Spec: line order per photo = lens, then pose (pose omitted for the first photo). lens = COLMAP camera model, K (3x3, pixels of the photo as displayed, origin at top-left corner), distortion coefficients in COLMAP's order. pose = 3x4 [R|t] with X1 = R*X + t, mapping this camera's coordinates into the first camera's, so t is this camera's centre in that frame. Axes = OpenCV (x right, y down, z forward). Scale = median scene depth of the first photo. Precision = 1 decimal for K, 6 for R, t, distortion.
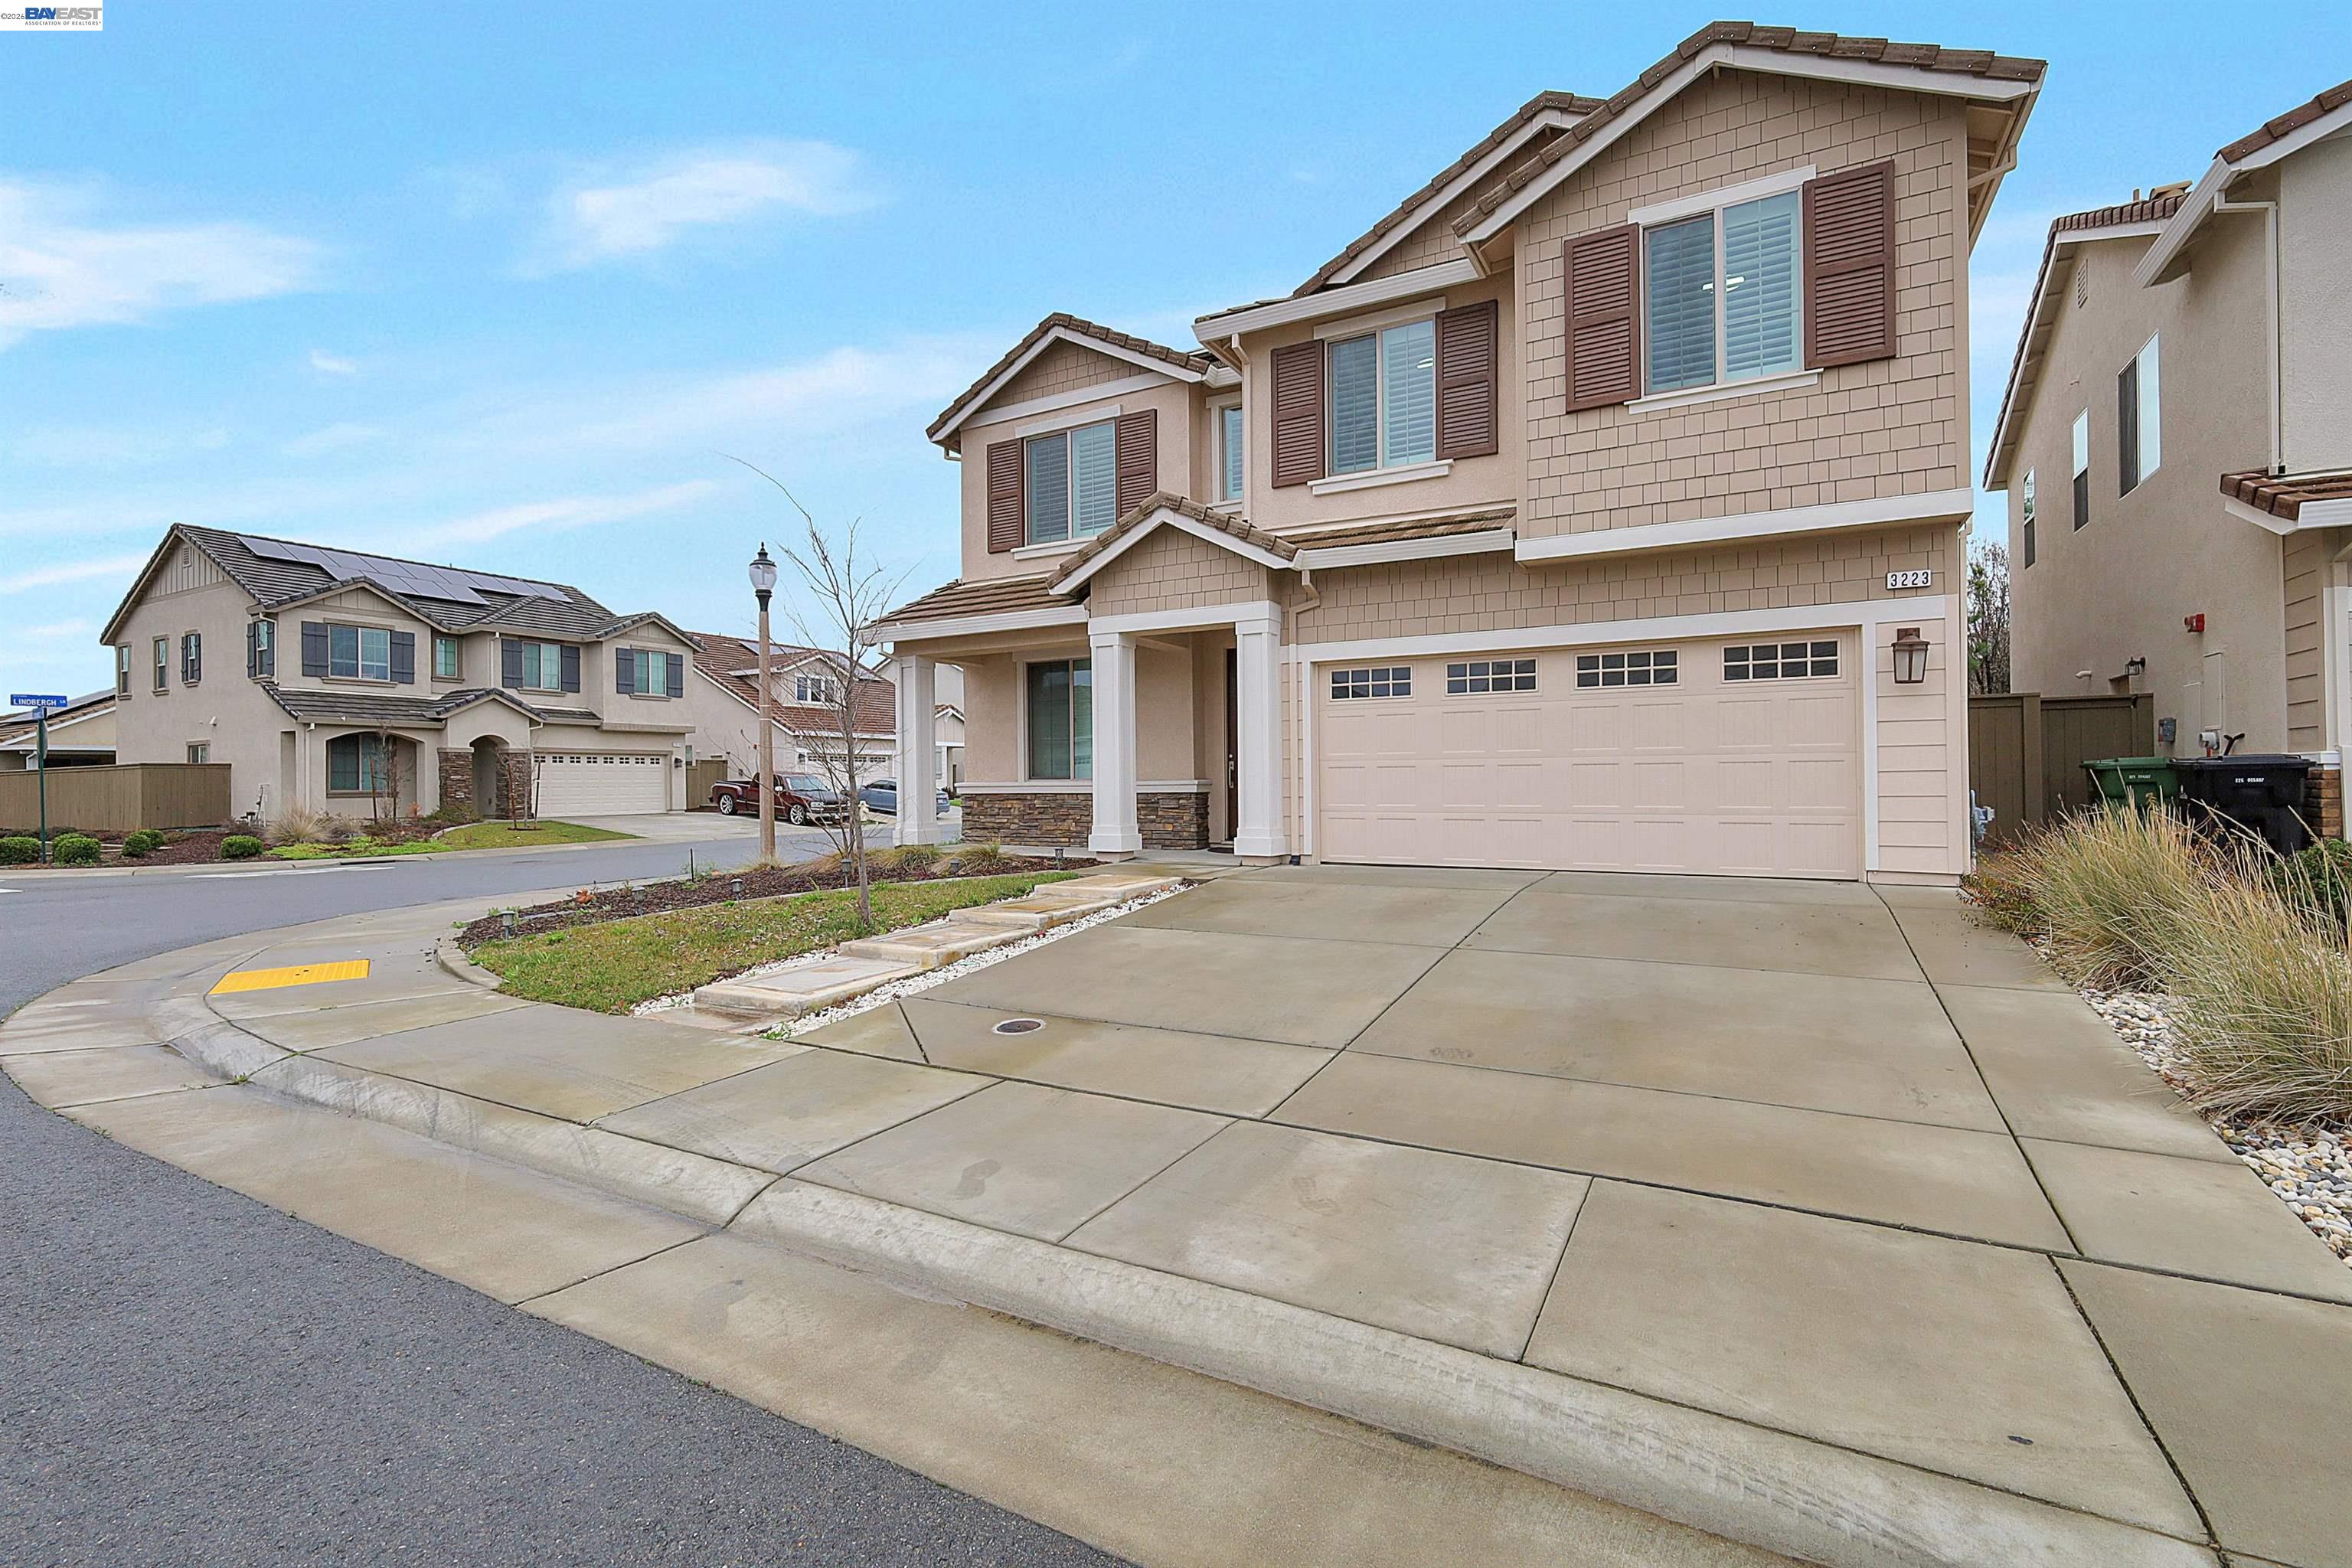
lens RADIAL K [[1032.3, 0, 1152.1], [0, 1032.3, 787.1], [0, 0, 1]] dist [0.000972, 0.000069]
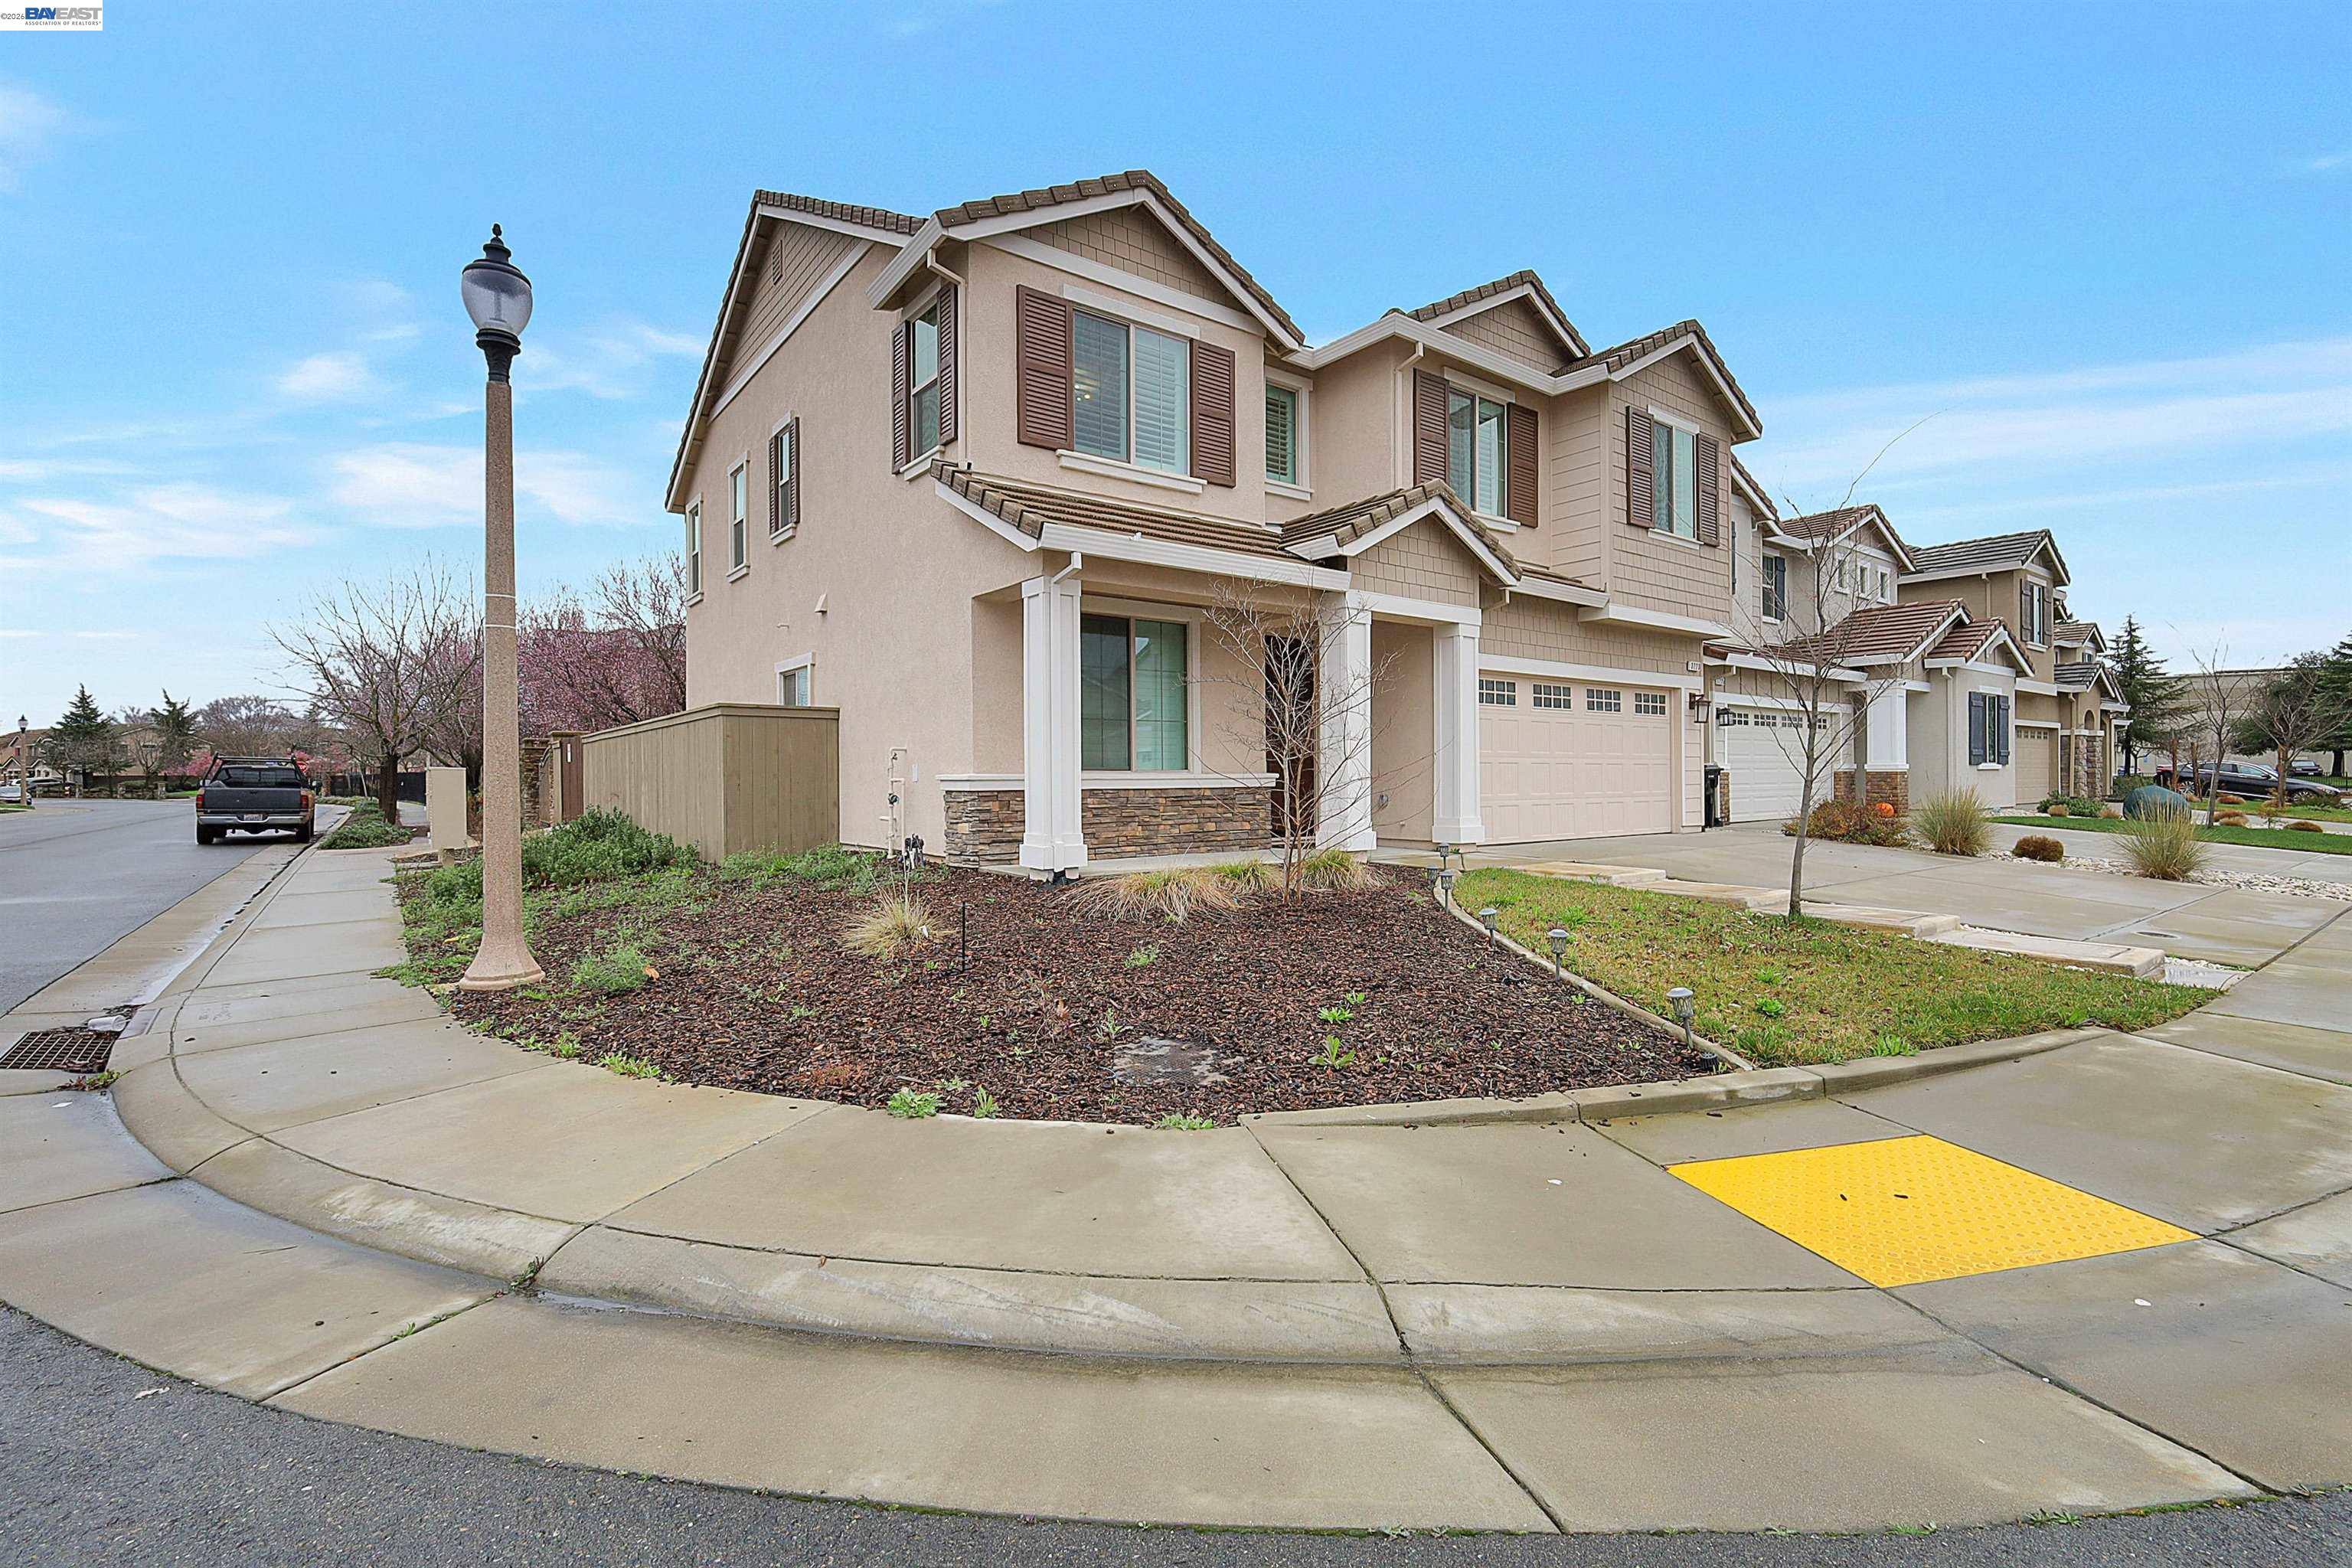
lens RADIAL K [[1032.3, 0, 1154.9], [0, 1032.3, 771.3], [0, 0, 1]] dist [0.000972, 0.000069]
pose [[0.395078, 0.009423, 0.918599, -0.797871], [0.007659, 0.999879, -0.013551, 0.002940], [-0.918616, 0.012389, 0.394958, 0.688599]]
